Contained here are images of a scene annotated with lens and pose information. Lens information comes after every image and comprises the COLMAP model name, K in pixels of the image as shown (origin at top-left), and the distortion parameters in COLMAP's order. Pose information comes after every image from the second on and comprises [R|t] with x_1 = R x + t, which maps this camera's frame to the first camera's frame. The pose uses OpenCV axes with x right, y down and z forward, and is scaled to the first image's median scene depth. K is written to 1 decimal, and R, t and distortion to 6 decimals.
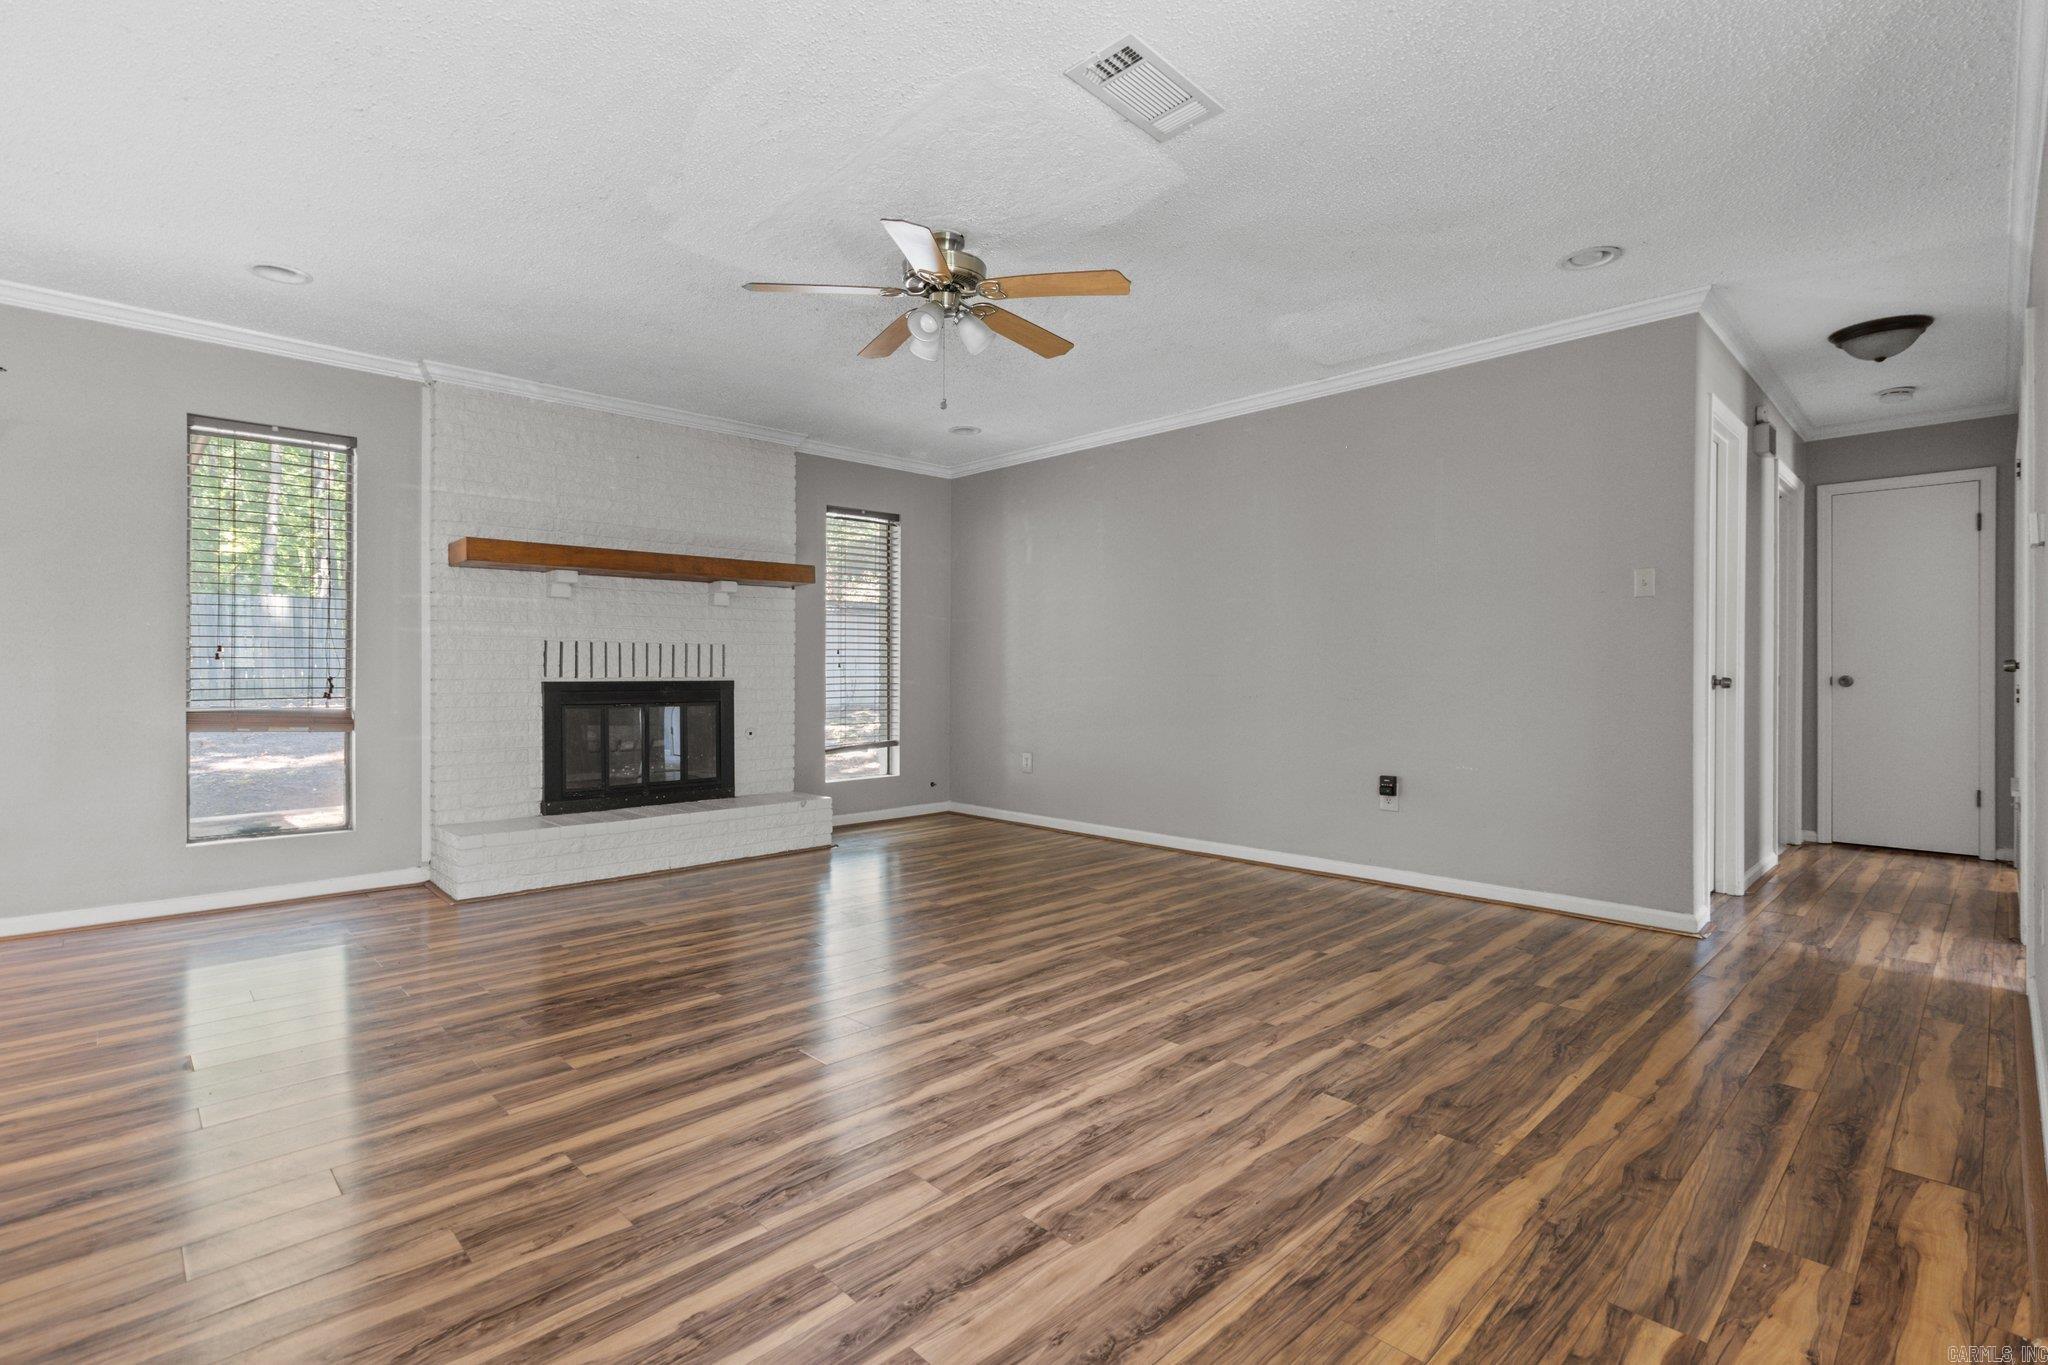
lens RADIAL K [[961.6, 0, 1036.7], [0, 961.6, 689.2], [0, 0, 1]] dist [0.007084, -0.002542]
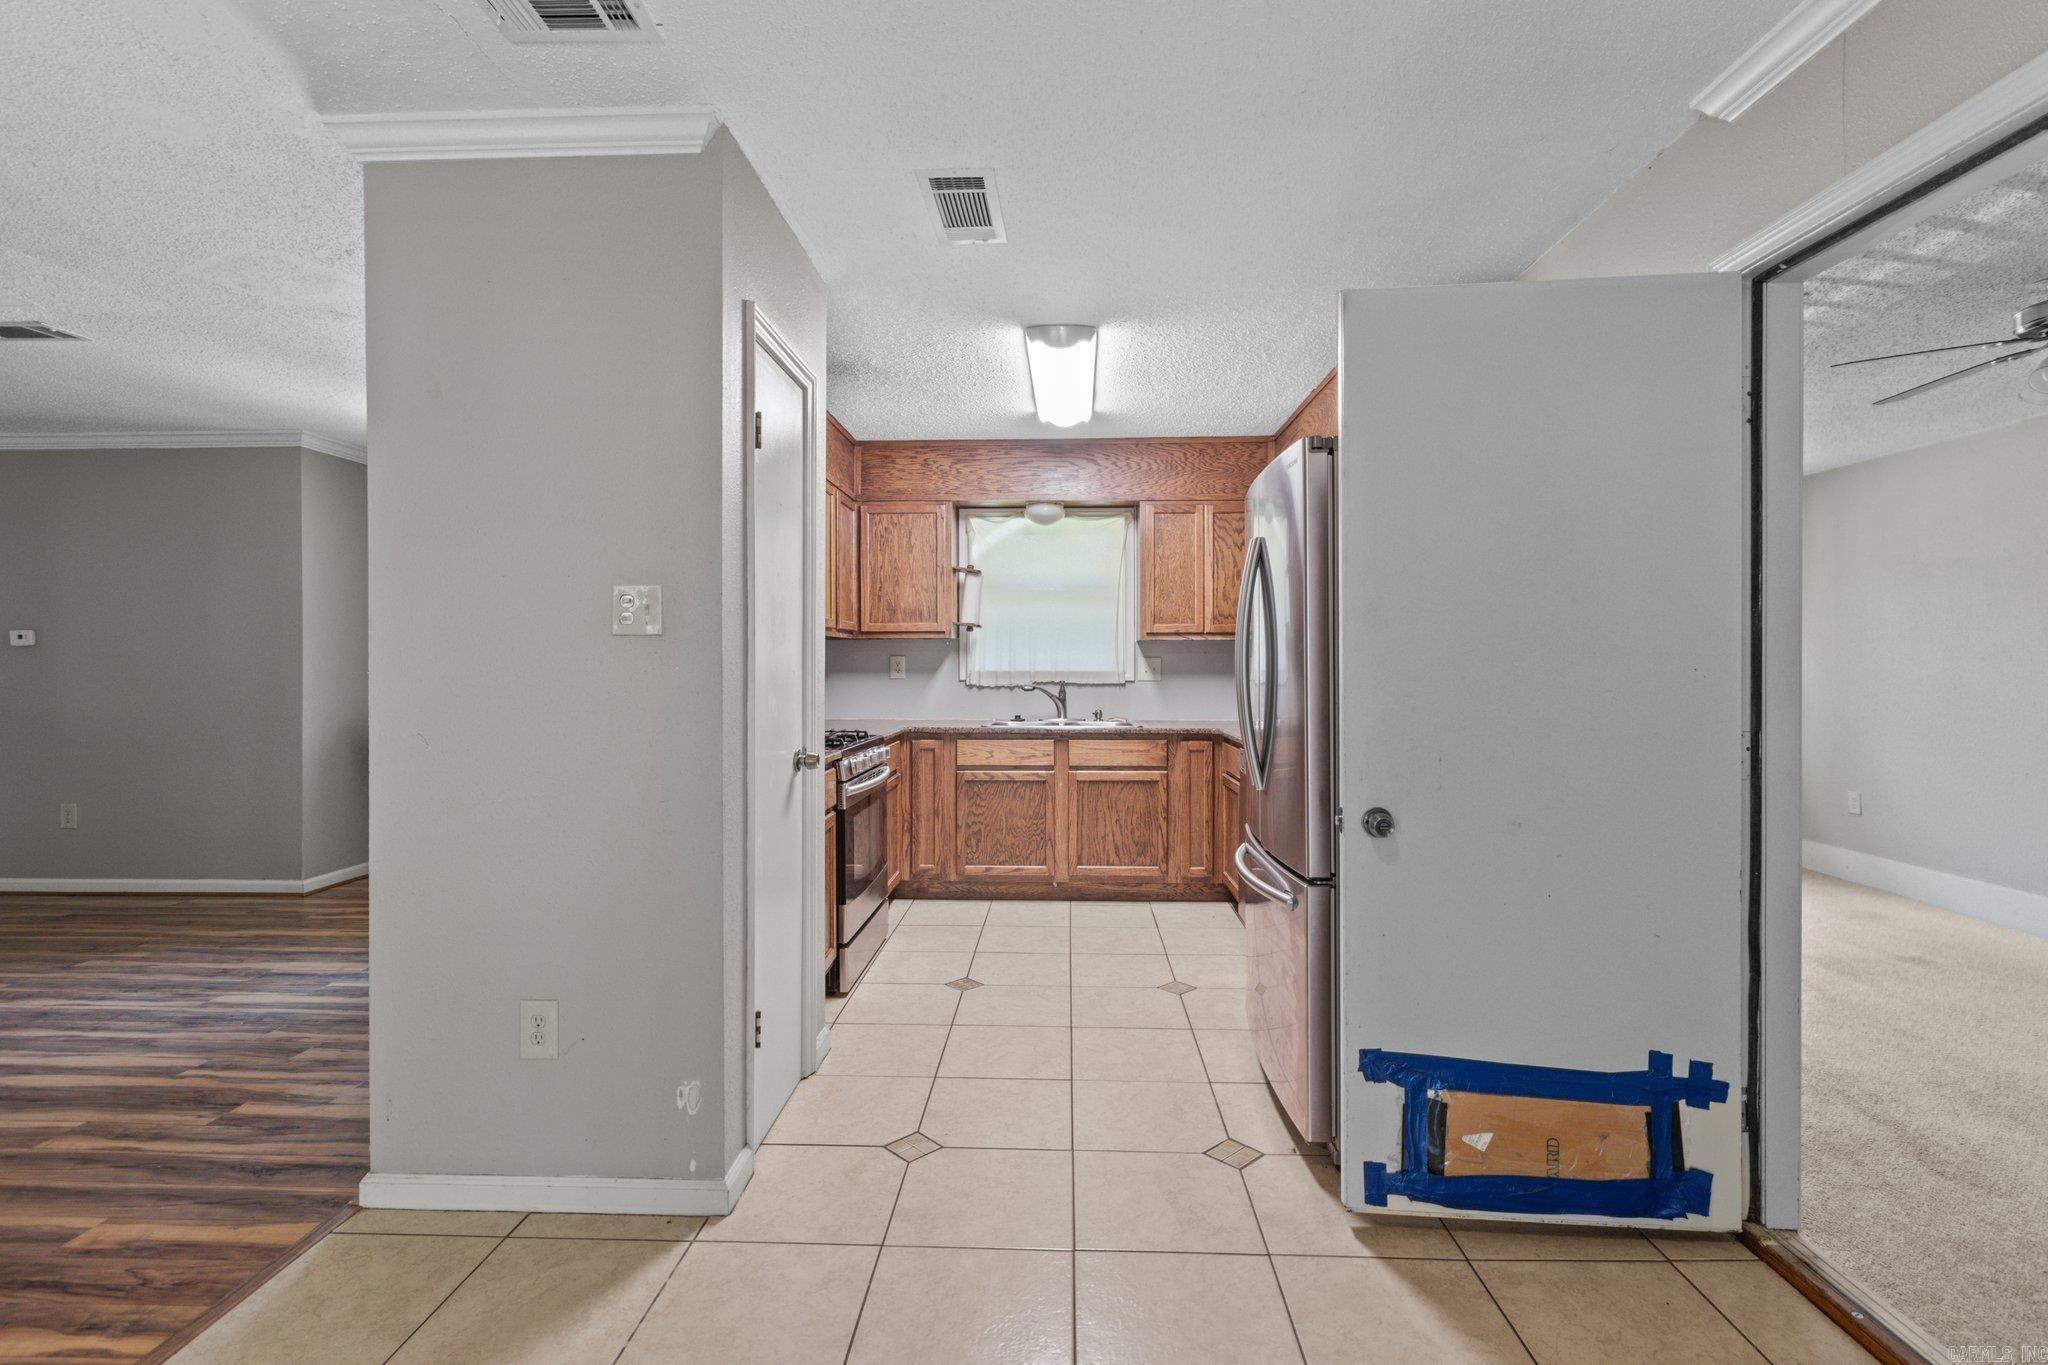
lens RADIAL K [[961.6, 0, 1011.8], [0, 961.6, 663.9], [0, 0, 1]] dist [0.007084, -0.002542]
pose [[-0.669902, 0.002796, 0.742444, -1.928642], [0.020810, 0.999671, 0.015012, -0.095822], [-0.742158, 0.025507, -0.669739, 0.833755]]
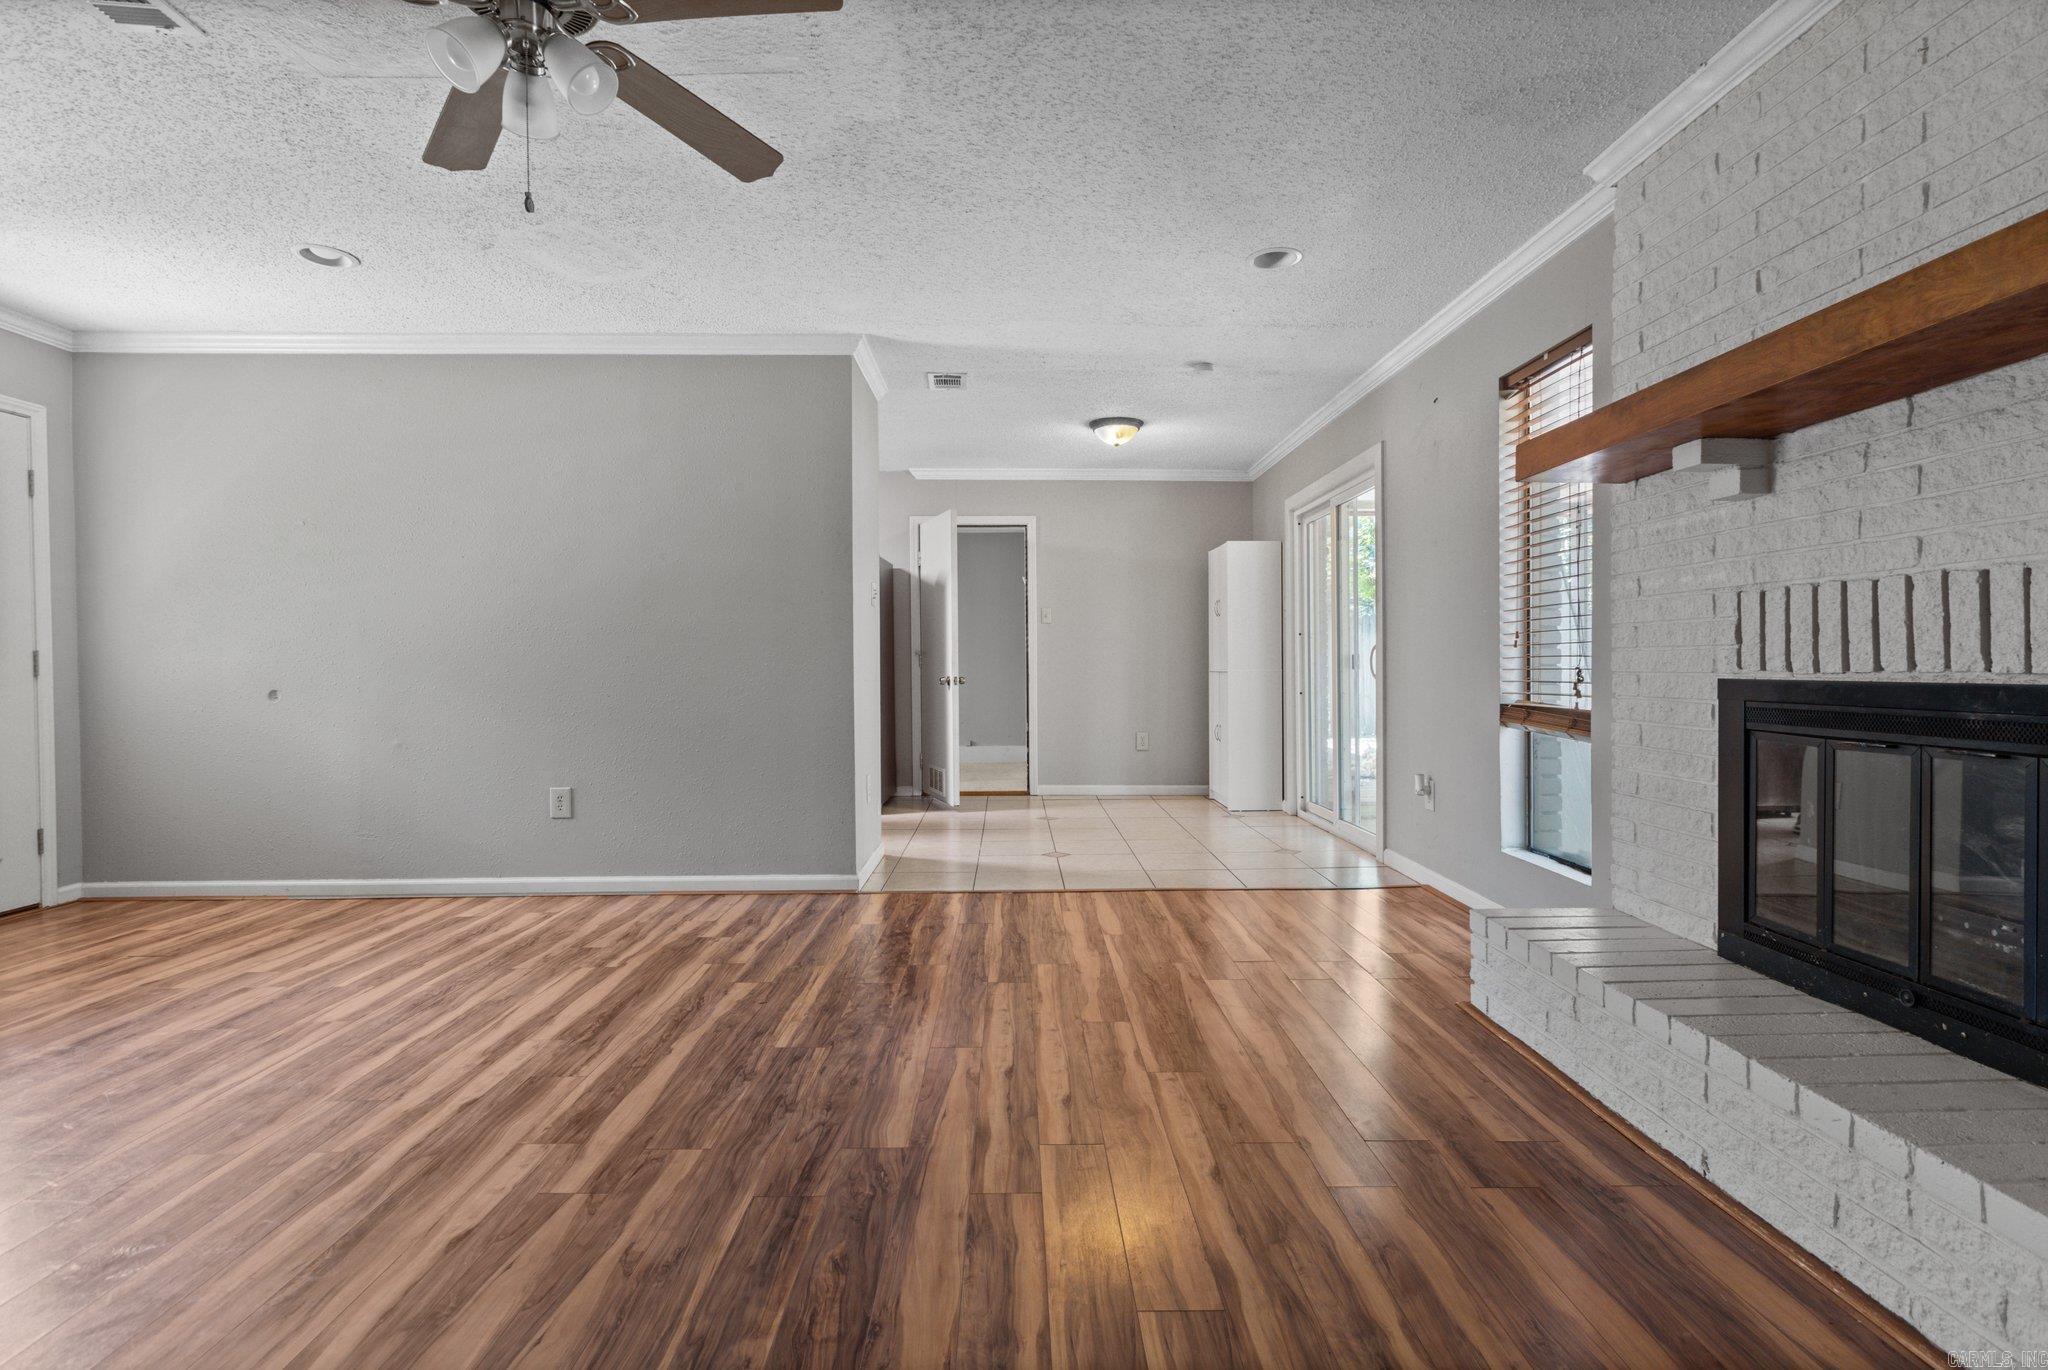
lens RADIAL K [[961.6, 0, 1013.8], [0, 961.6, 680.0], [0, 0, 1]] dist [0.007084, -0.002542]
pose [[-0.697068, 0.013535, -0.716877, 0.154578], [-0.008977, 0.999579, 0.027602, -0.033685], [0.716949, 0.025676, -0.696653, 2.093405]]
